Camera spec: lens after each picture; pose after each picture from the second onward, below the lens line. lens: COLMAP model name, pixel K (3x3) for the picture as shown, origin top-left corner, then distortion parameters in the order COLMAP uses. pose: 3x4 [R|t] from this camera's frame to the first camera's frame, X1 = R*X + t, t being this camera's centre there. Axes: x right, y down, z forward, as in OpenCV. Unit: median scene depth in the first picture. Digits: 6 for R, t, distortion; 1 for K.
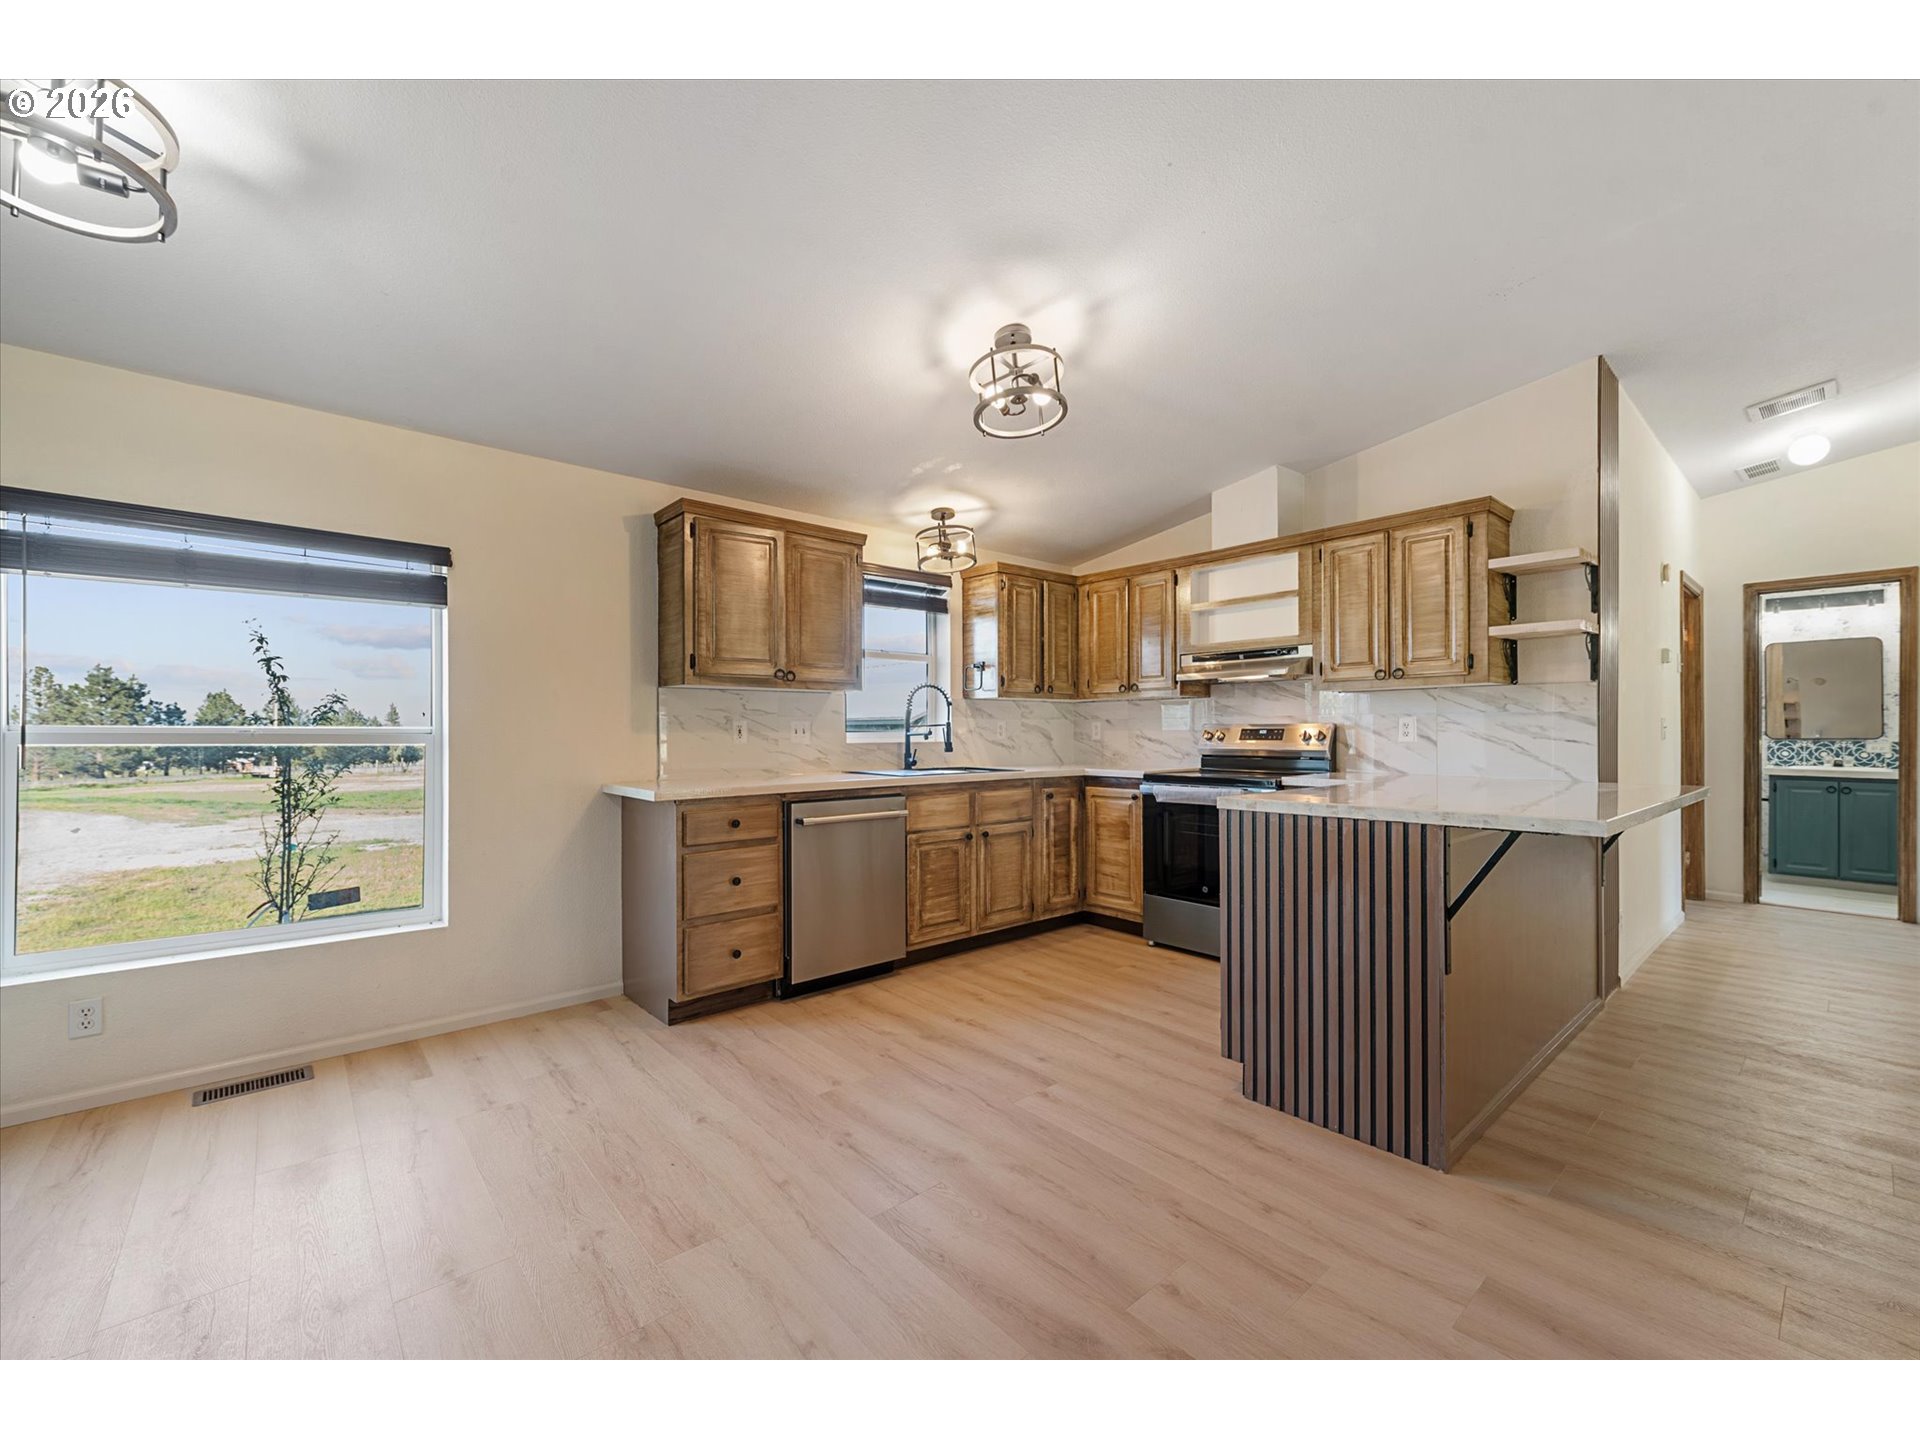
lens RADIAL K [[780.9, 0, 961.1], [0, 780.9, 723.2], [0, 0, 1]] dist [0.004268, -0.002730]
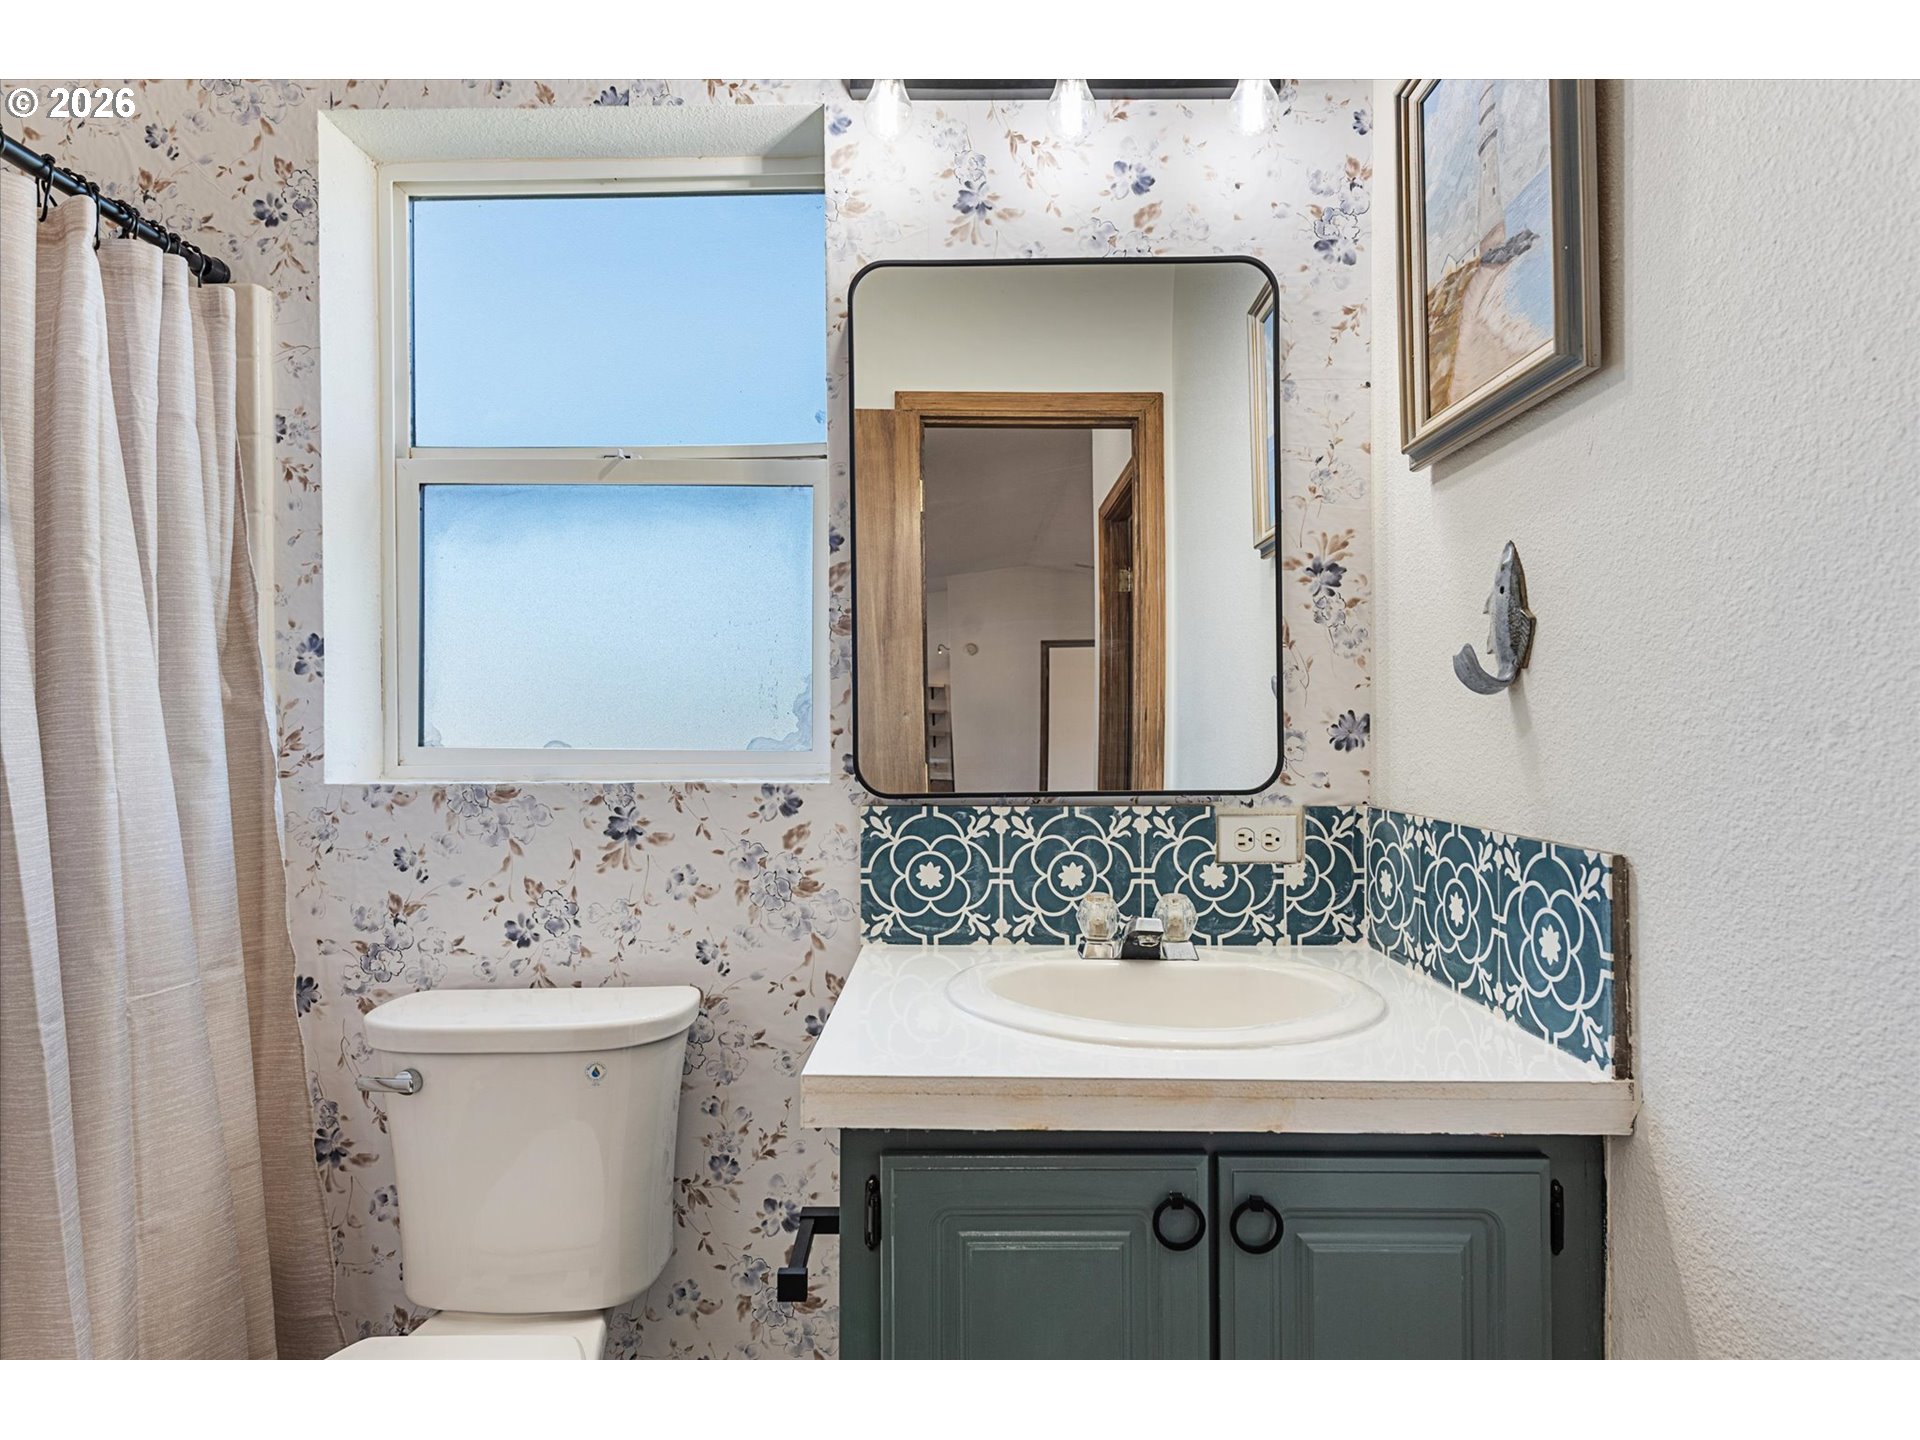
lens RADIAL K [[1054.4, 0, 944.8], [0, 1054.4, 718.2], [0, 0, 1]] dist [0.009601, -0.005523]
pose [[0.680563, 0.001129, 0.732689, 1.381425], [-0.000566, 0.999999, -0.001015, 0.003033], [-0.732689, 0.000277, 0.680563, 1.308756]]
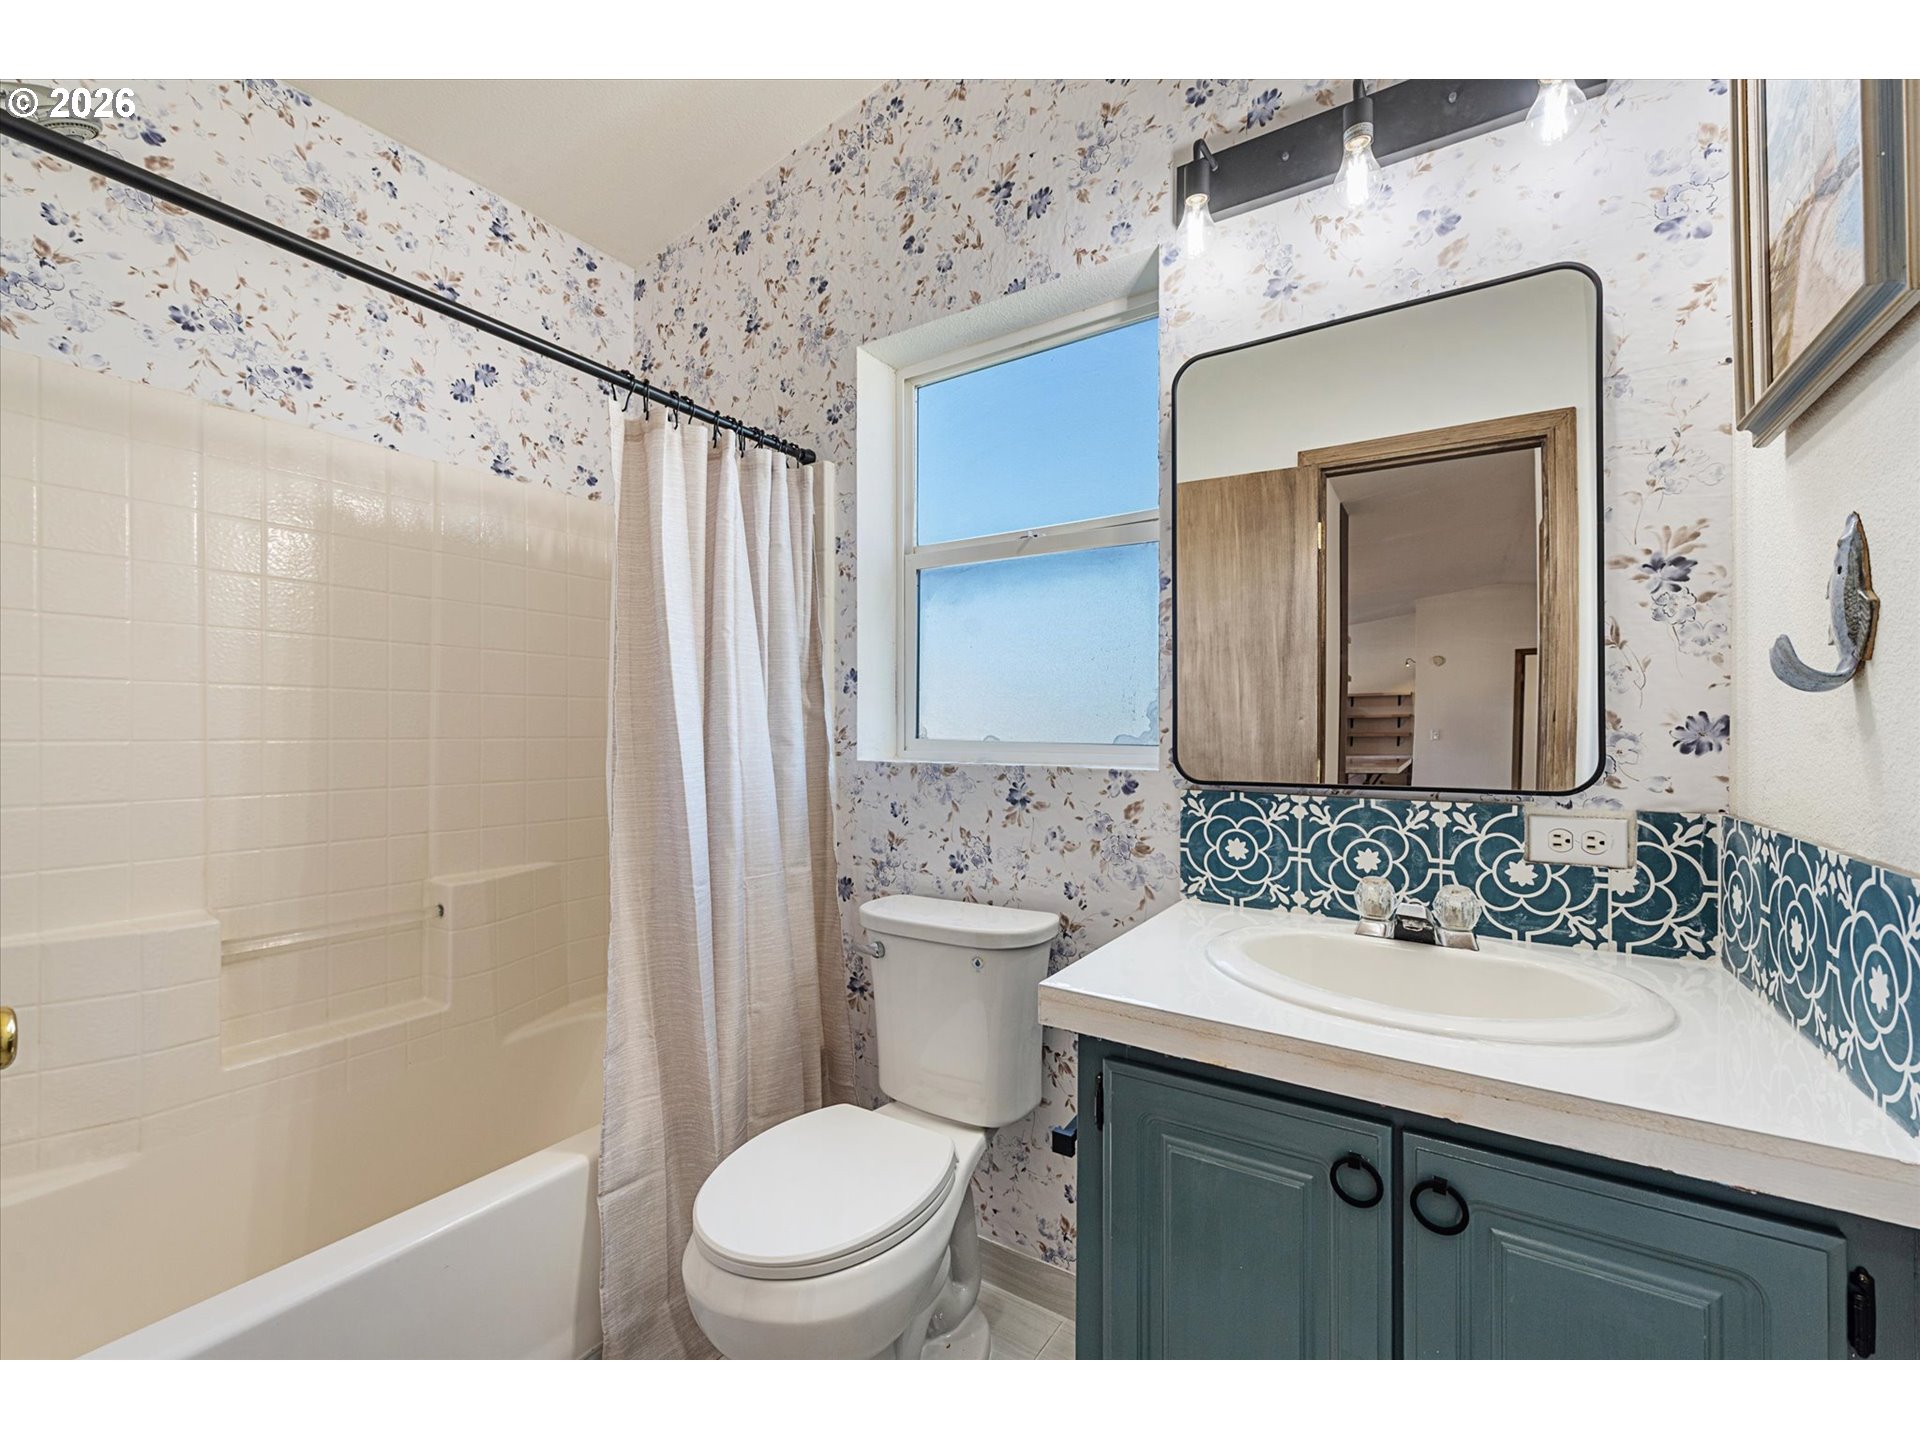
lens RADIAL K [[780.9, 0, 959.9], [0, 780.9, 722.4], [0, 0, 1]] dist [0.004268, -0.002730]
pose [[0.963374, 0.002615, 0.268148, 1.449077], [-0.002740, 0.999996, 0.000094, 0.004018], [-0.268146, -0.000825, 0.963378, 1.271774]]
